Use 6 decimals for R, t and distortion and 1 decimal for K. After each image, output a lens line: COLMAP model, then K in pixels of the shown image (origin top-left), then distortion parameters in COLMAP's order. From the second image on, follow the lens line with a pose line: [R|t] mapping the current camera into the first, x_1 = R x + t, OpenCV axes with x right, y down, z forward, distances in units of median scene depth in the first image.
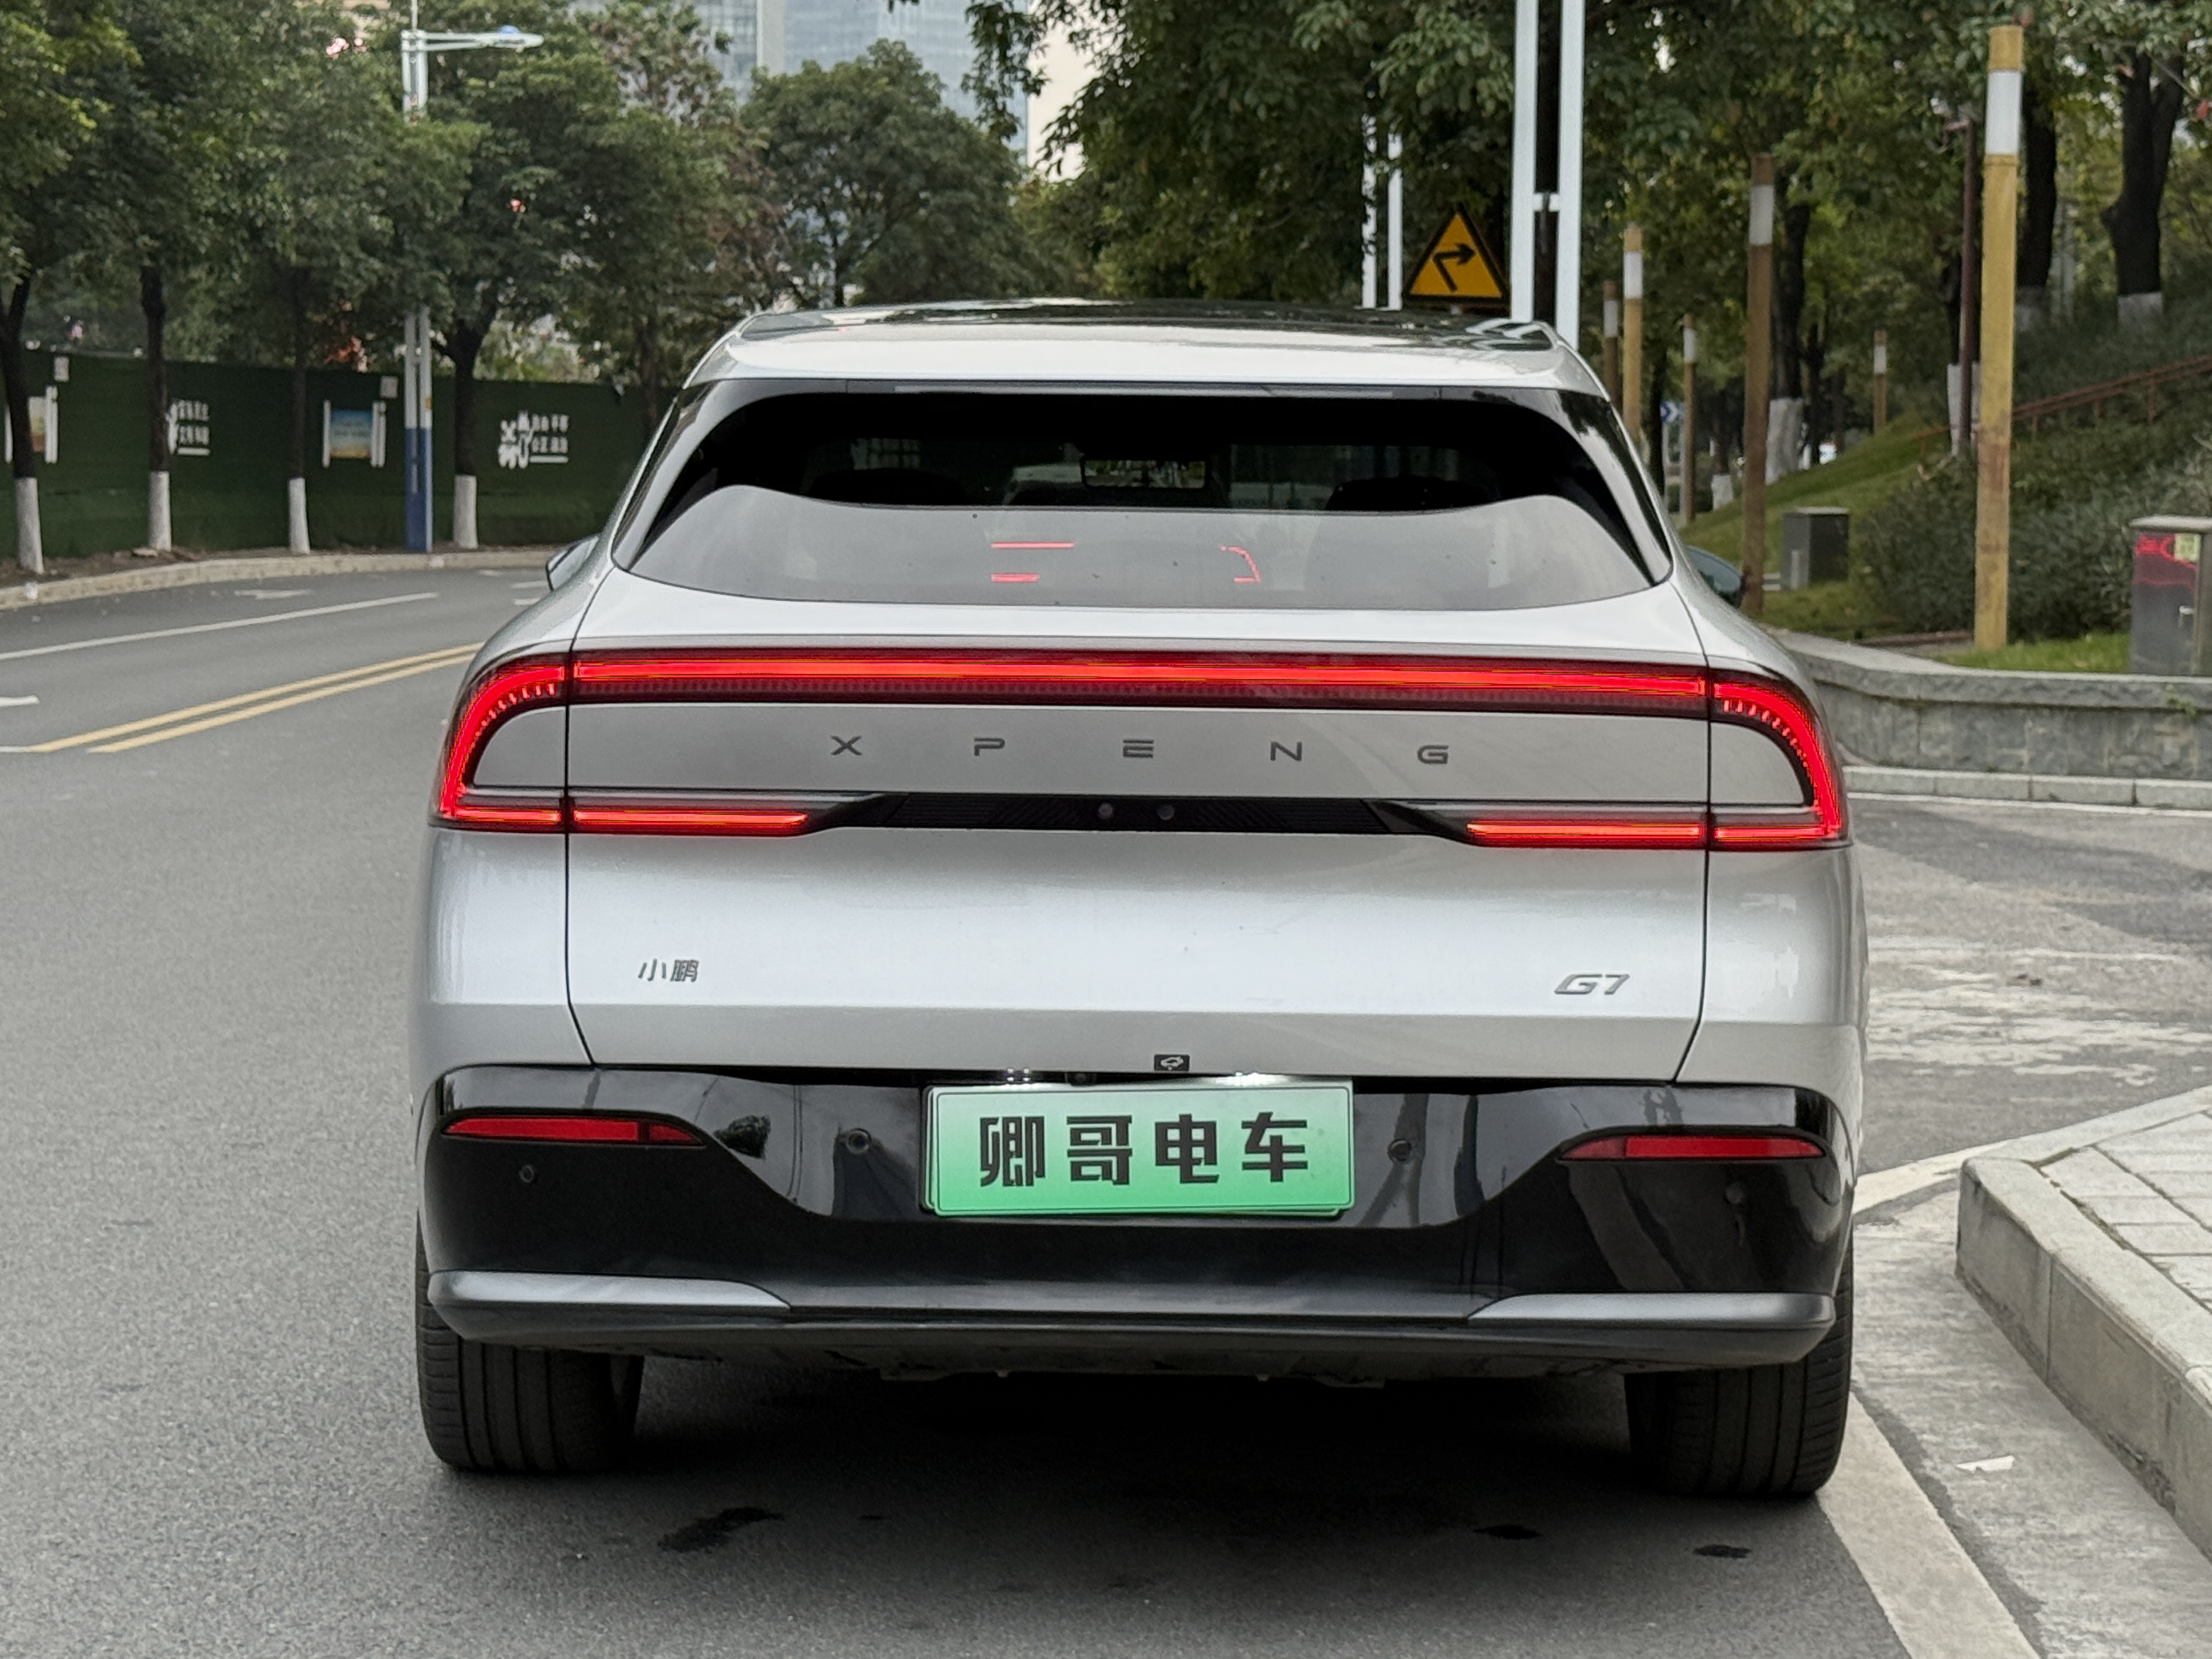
lens RADIAL K [[5122.2, 0, 1106.0], [0, 5122.2, 829.5], [0, 0, 1]] dist [-0.032174, 1.593736]
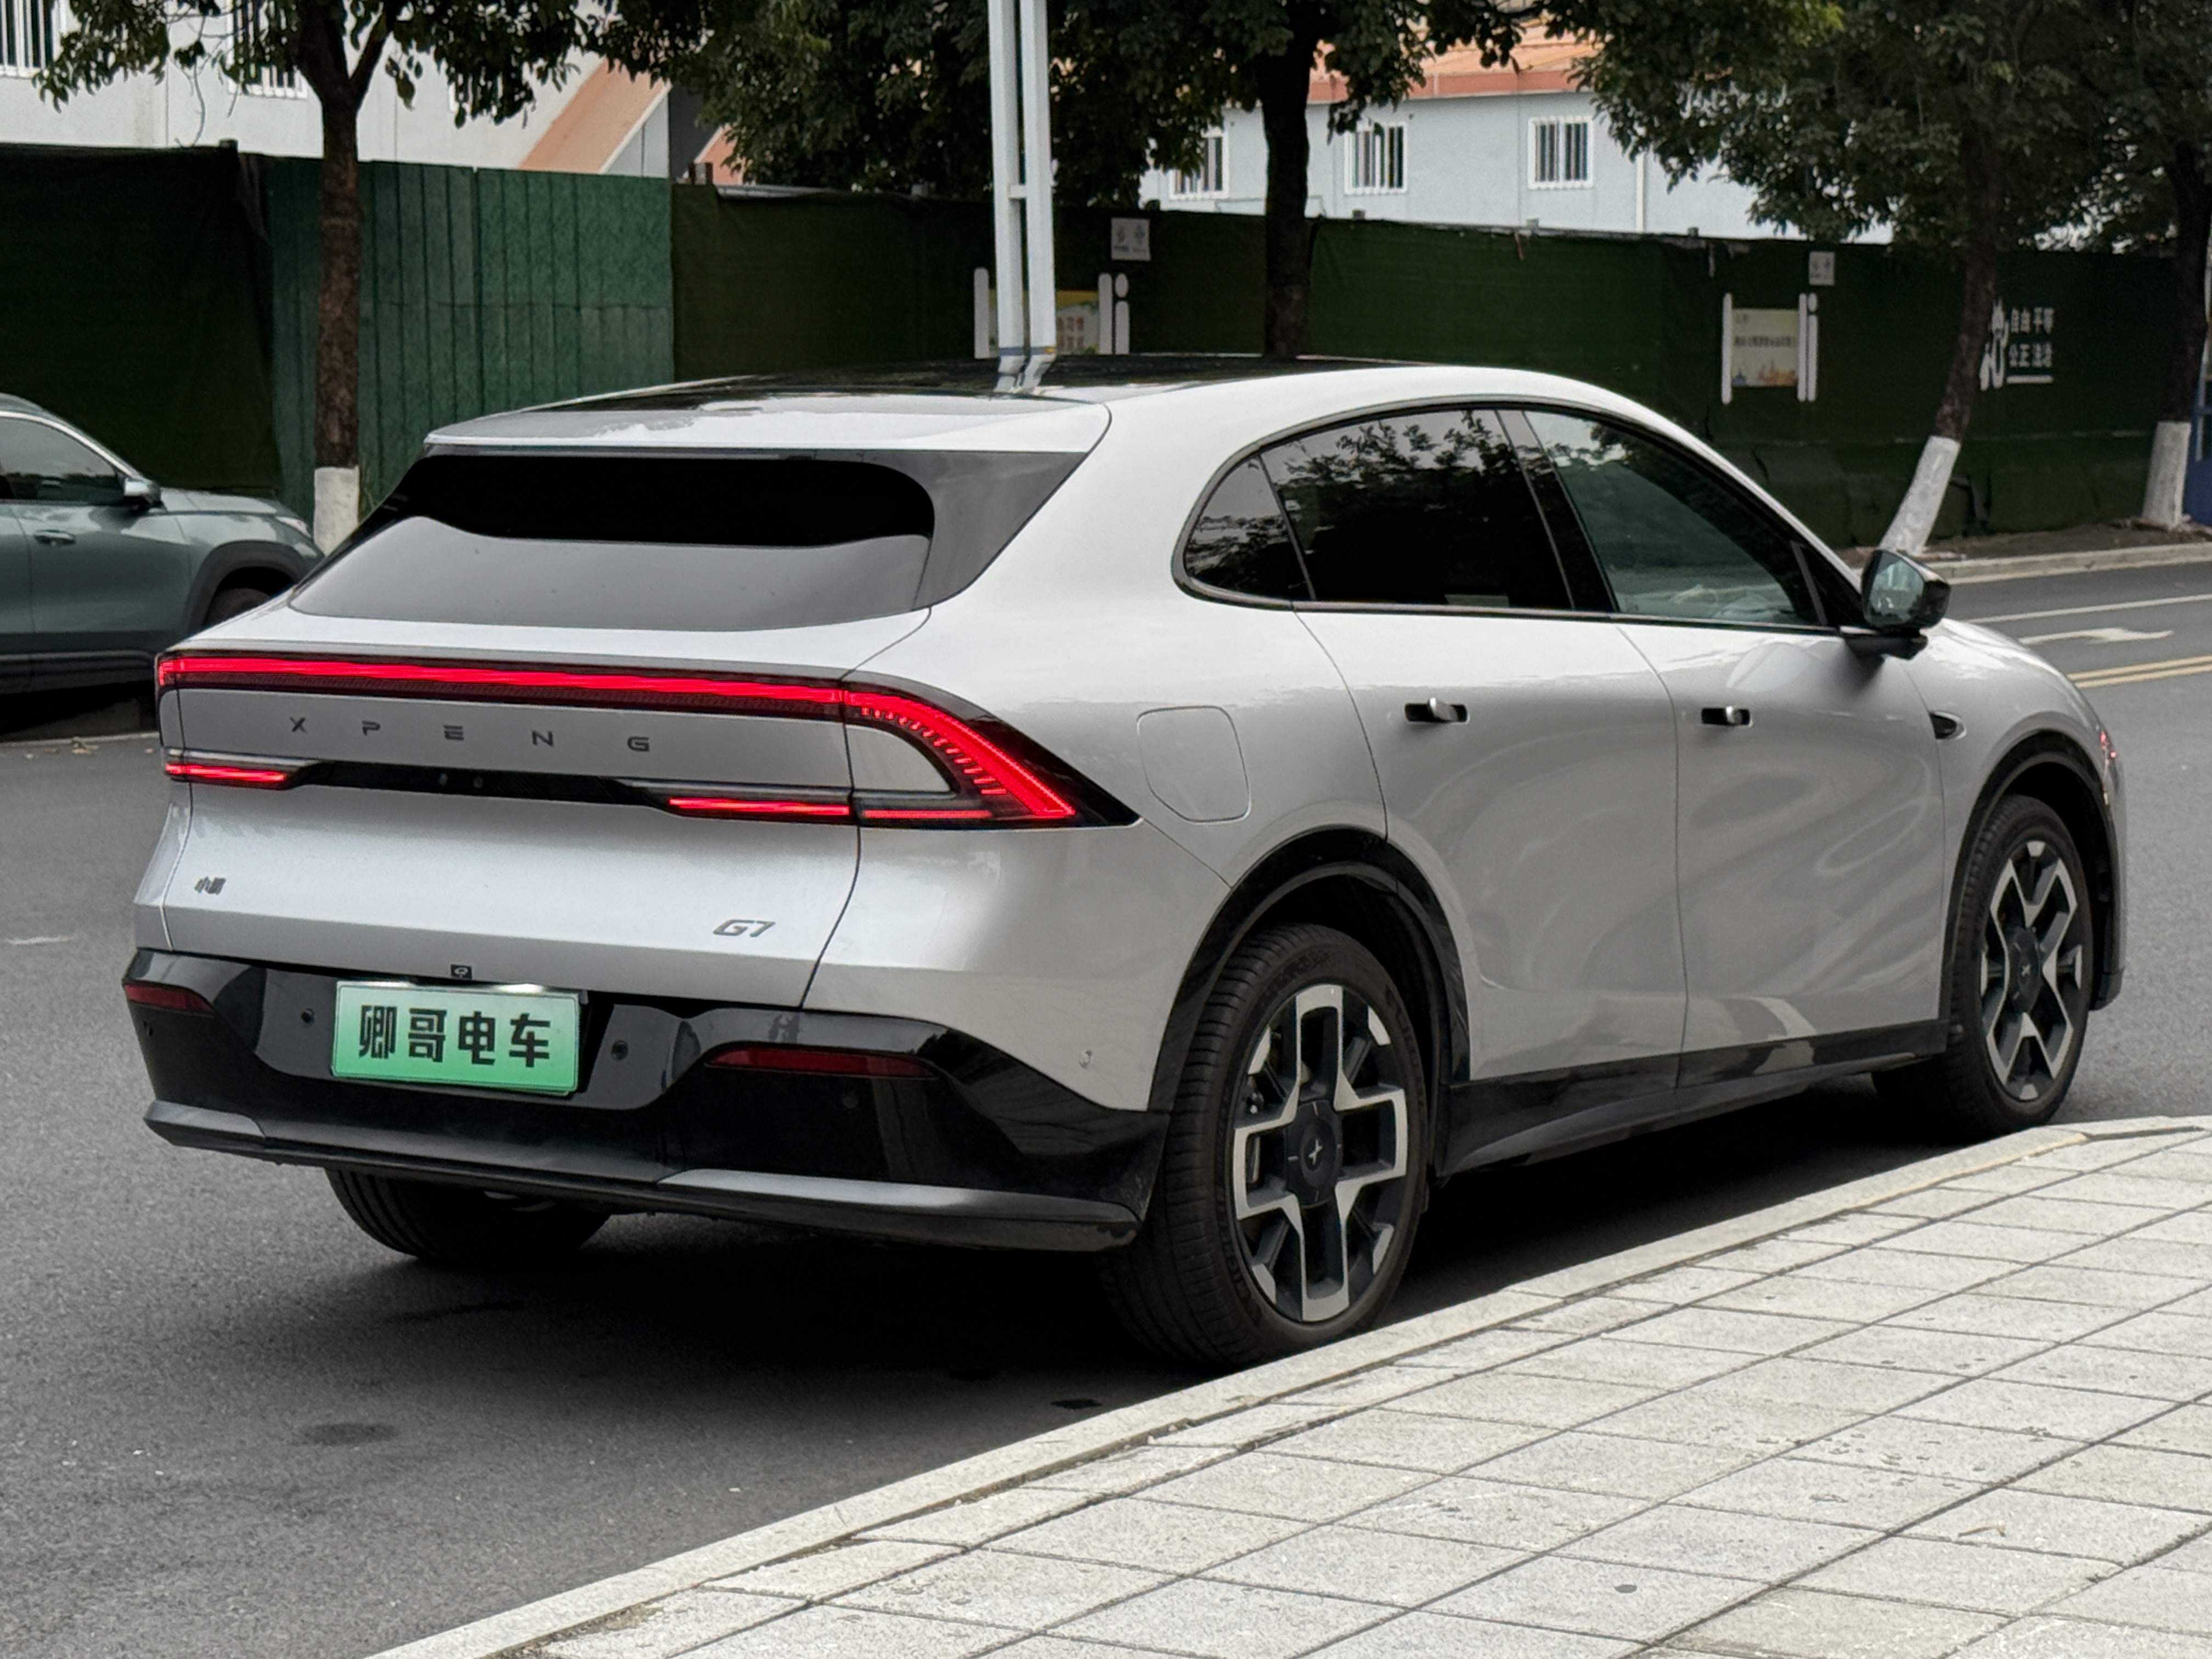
lens RADIAL K [[5122.2, 0, 1106.0], [0, 5122.2, 829.5], [0, 0, 1]] dist [-0.032174, 1.593736]
pose [[0.844030, 0.038105, -0.534940, 0.853803], [-0.028934, 0.999255, 0.025527, -0.029438], [0.535515, -0.006068, 0.844504, -0.025781]]
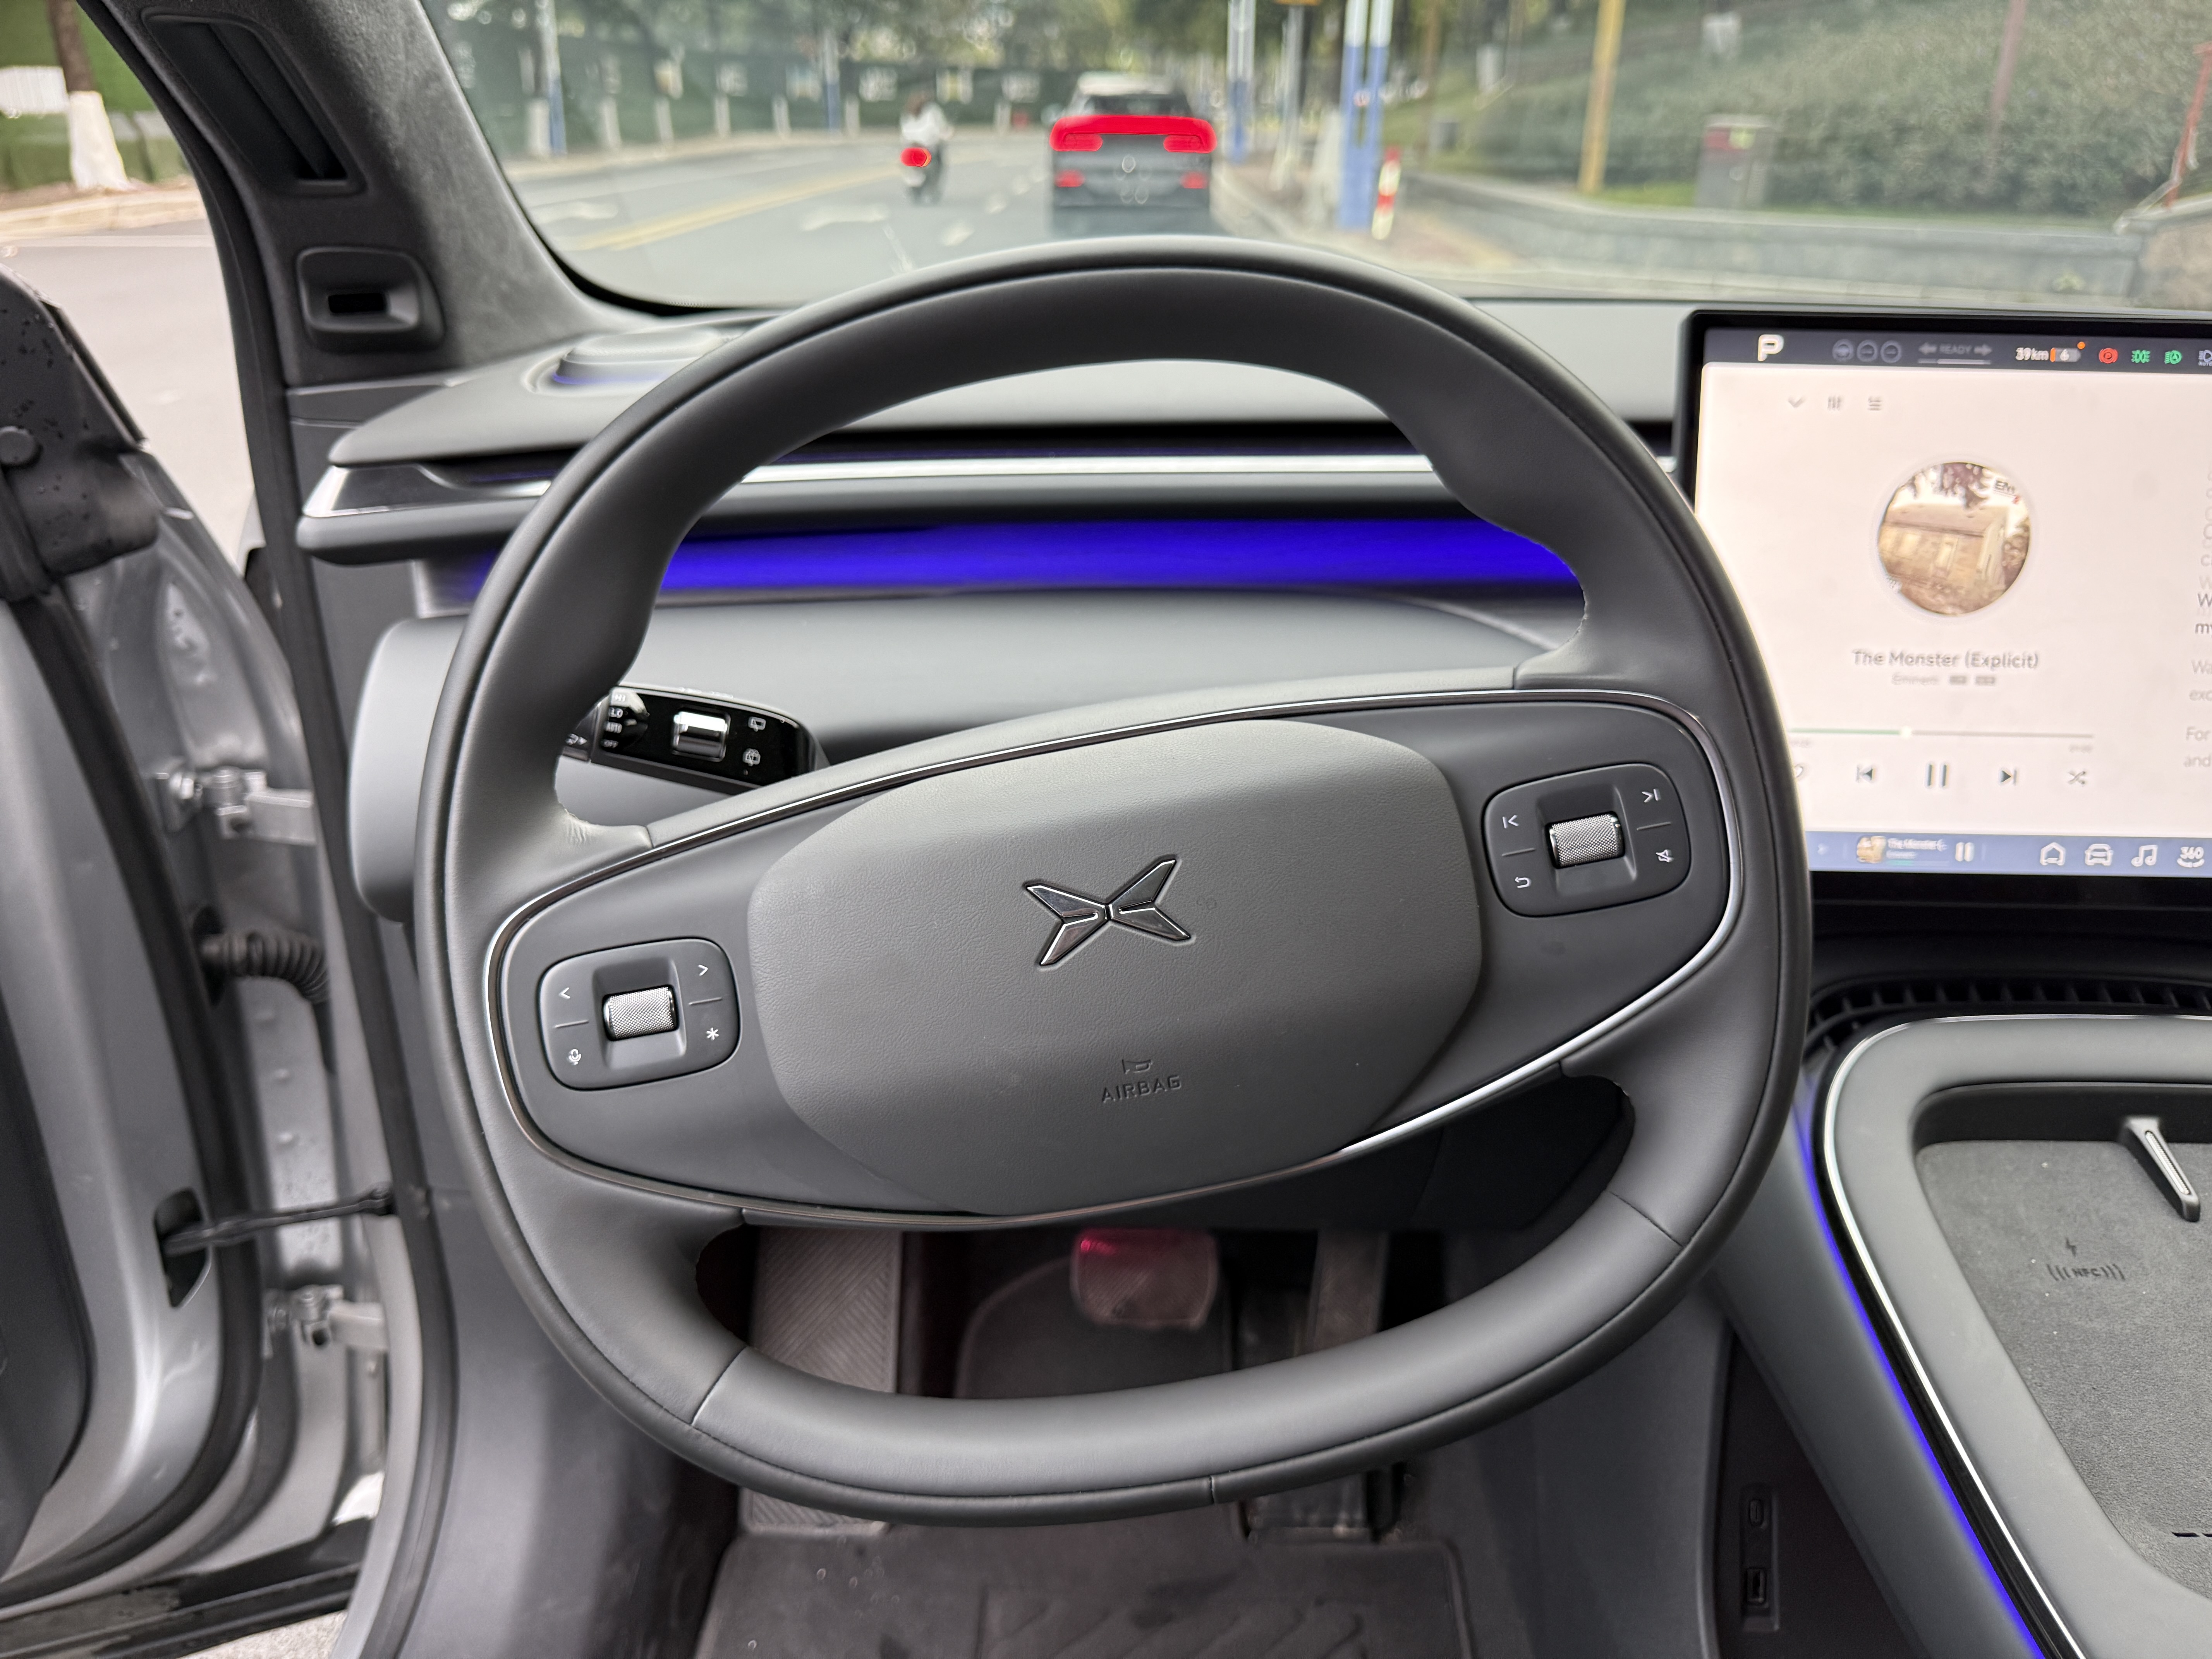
lens RADIAL K [[1631.4, 0, 1097.3], [0, 1631.4, 842.8], [0, 0, 1]] dist [0.004692, -0.012970]
pose [[0.999997, -0.001566, -0.001848, -0.041216], [0.002114, 0.936792, 0.349881, -0.077899], [0.001184, -0.349884, 0.936792, 1.229859]]
